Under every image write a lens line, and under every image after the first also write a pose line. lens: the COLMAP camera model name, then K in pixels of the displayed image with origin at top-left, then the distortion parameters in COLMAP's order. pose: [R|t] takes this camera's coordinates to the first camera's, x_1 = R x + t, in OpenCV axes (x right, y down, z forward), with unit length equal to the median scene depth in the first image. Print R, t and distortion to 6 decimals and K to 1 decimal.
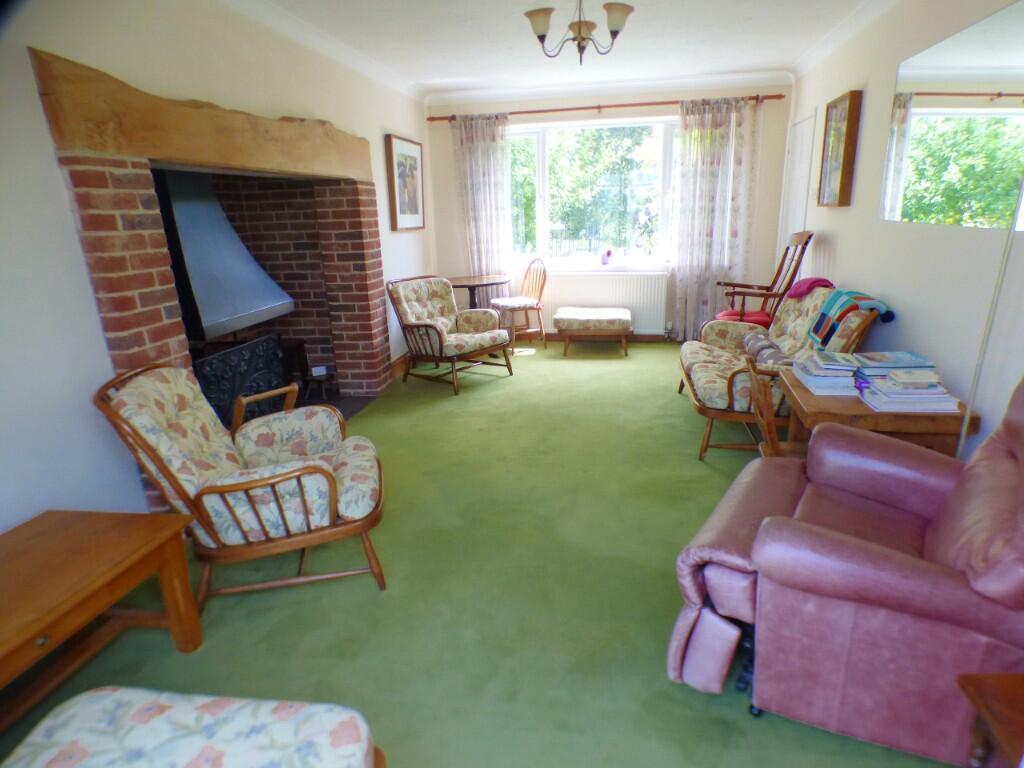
lens RADIAL K [[611.1, 0, 536.4], [0, 611.1, 390.0], [0, 0, 1]] dist [-0.002486, 0.024187]
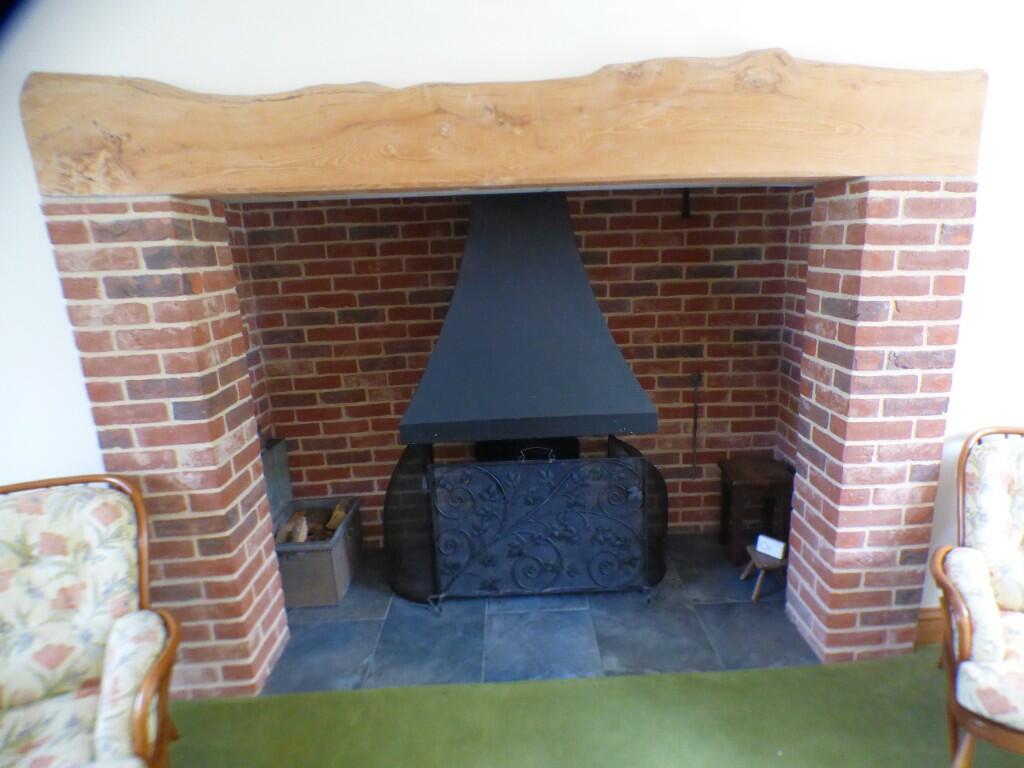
lens RADIAL K [[611.1, 0, 536.4], [0, 611.1, 390.0], [0, 0, 1]] dist [-0.002486, 0.024187]
pose [[0.191093, 0.263209, -0.945624, 0.145997], [-0.256686, 0.943253, 0.210678, -0.423936], [0.947415, 0.202469, 0.247811, 1.269163]]
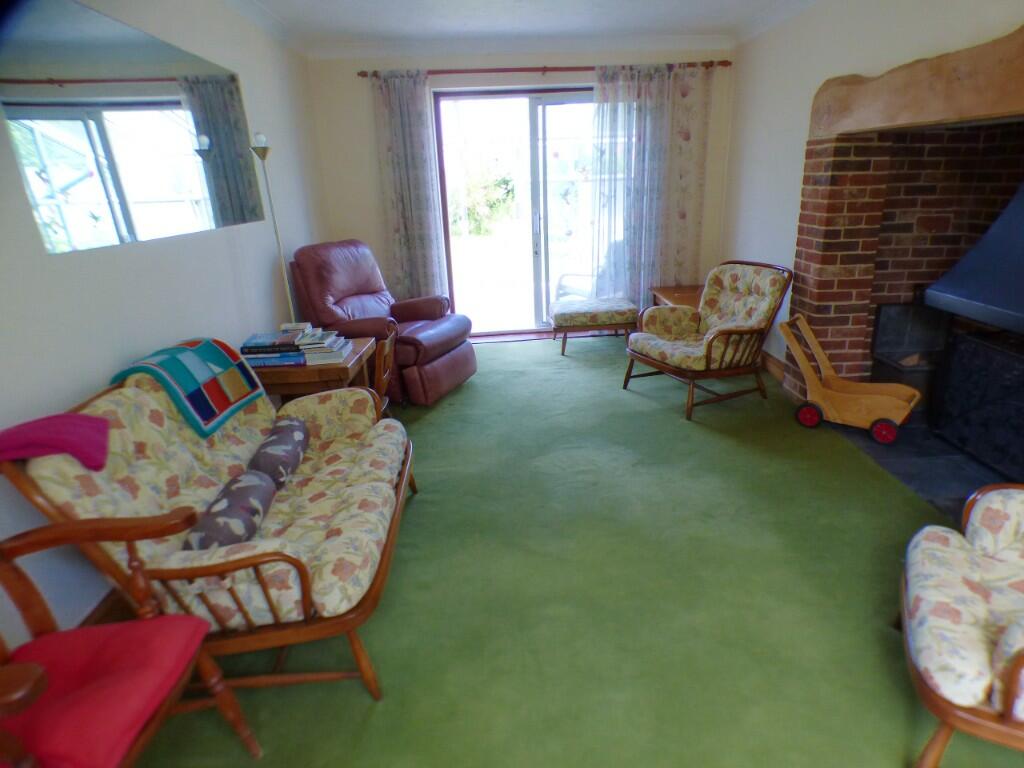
lens RADIAL K [[611.1, 0, 536.4], [0, 611.1, 390.0], [0, 0, 1]] dist [-0.002486, 0.024187]
pose [[-0.971739, 0.133126, -0.194940, 0.375334], [-0.011157, 0.798985, 0.601247, -0.745742], [0.235795, 0.586430, -0.774919, 2.264198]]
